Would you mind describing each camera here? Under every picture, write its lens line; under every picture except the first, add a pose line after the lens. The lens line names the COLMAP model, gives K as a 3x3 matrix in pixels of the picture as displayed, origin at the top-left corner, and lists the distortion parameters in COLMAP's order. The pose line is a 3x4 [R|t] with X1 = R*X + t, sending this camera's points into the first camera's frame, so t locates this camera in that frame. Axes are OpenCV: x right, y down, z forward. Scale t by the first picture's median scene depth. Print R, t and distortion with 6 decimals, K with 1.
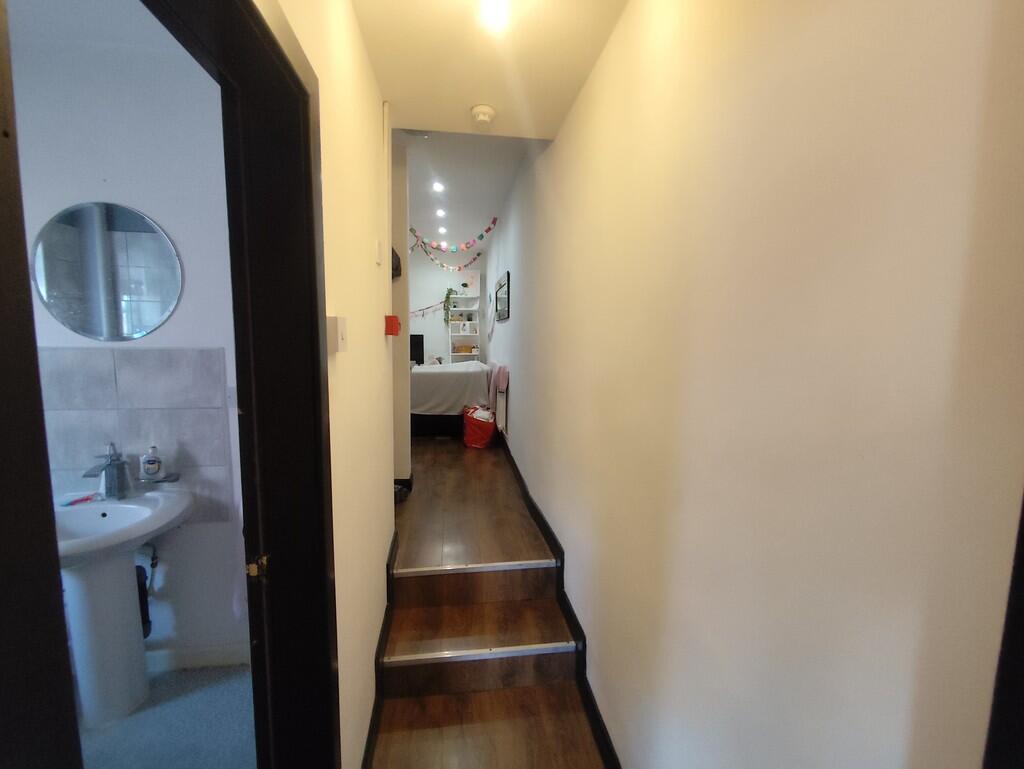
lens RADIAL K [[466.6, 0, 518.1], [0, 466.6, 379.1], [0, 0, 1]] dist [-0.001377, 0.000431]
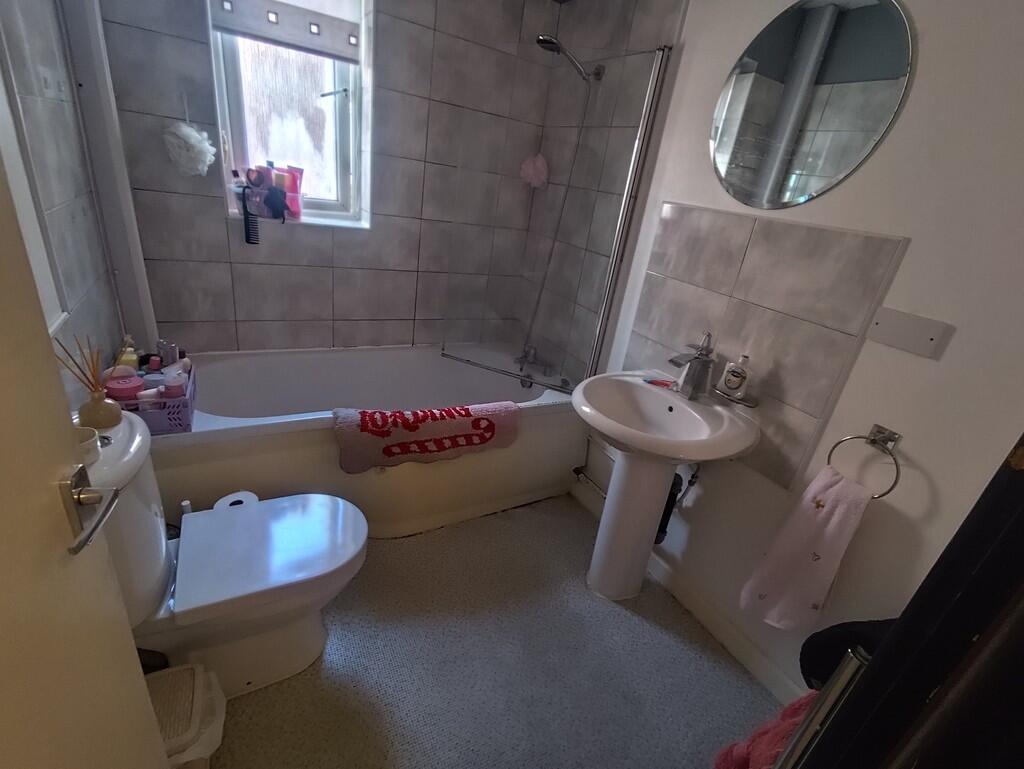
lens RADIAL K [[466.6, 0, 518.1], [0, 466.6, 379.1], [0, 0, 1]] dist [-0.001377, 0.000431]
pose [[0.364449, 0.409282, -0.836460, -0.259255], [-0.238968, 0.909263, 0.340785, 0.006812], [0.900039, 0.075688, 0.429186, 0.332906]]
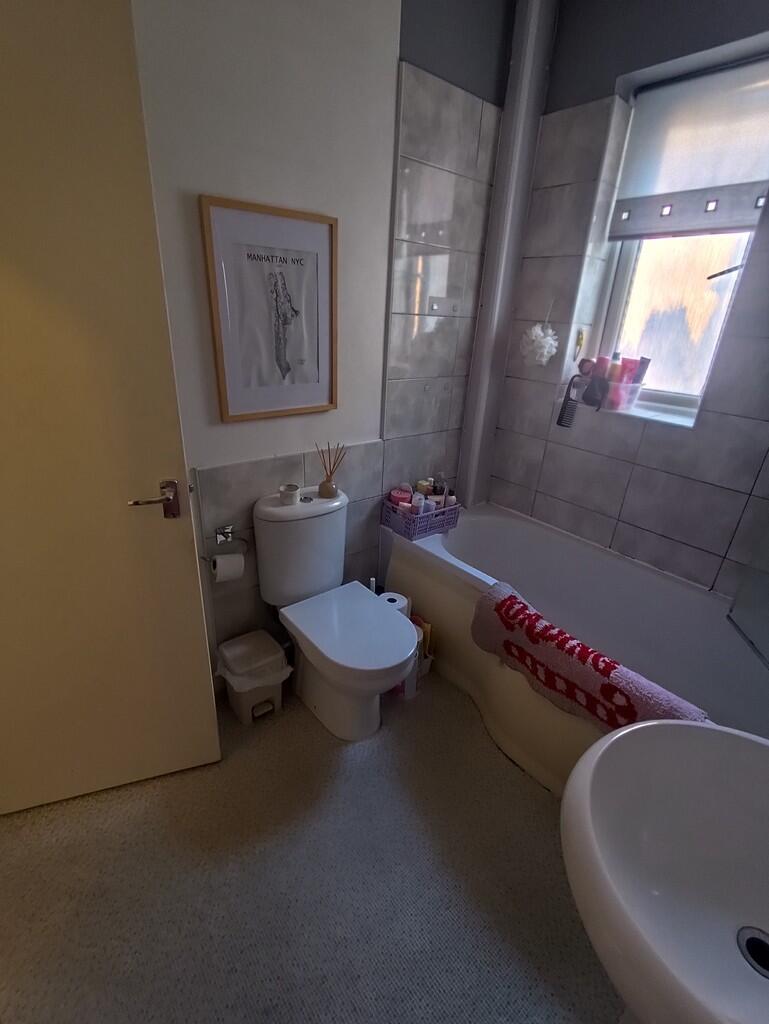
lens RADIAL K [[466.6, 0, 384.5], [0, 466.6, 512.0], [0, 0, 1]] dist [-0.001377, 0.000431]
pose [[-0.837576, 0.161759, -0.521825, -0.421194], [-0.122143, 0.875538, 0.467455, -0.041221], [0.532492, 0.455266, -0.713572, 0.719654]]
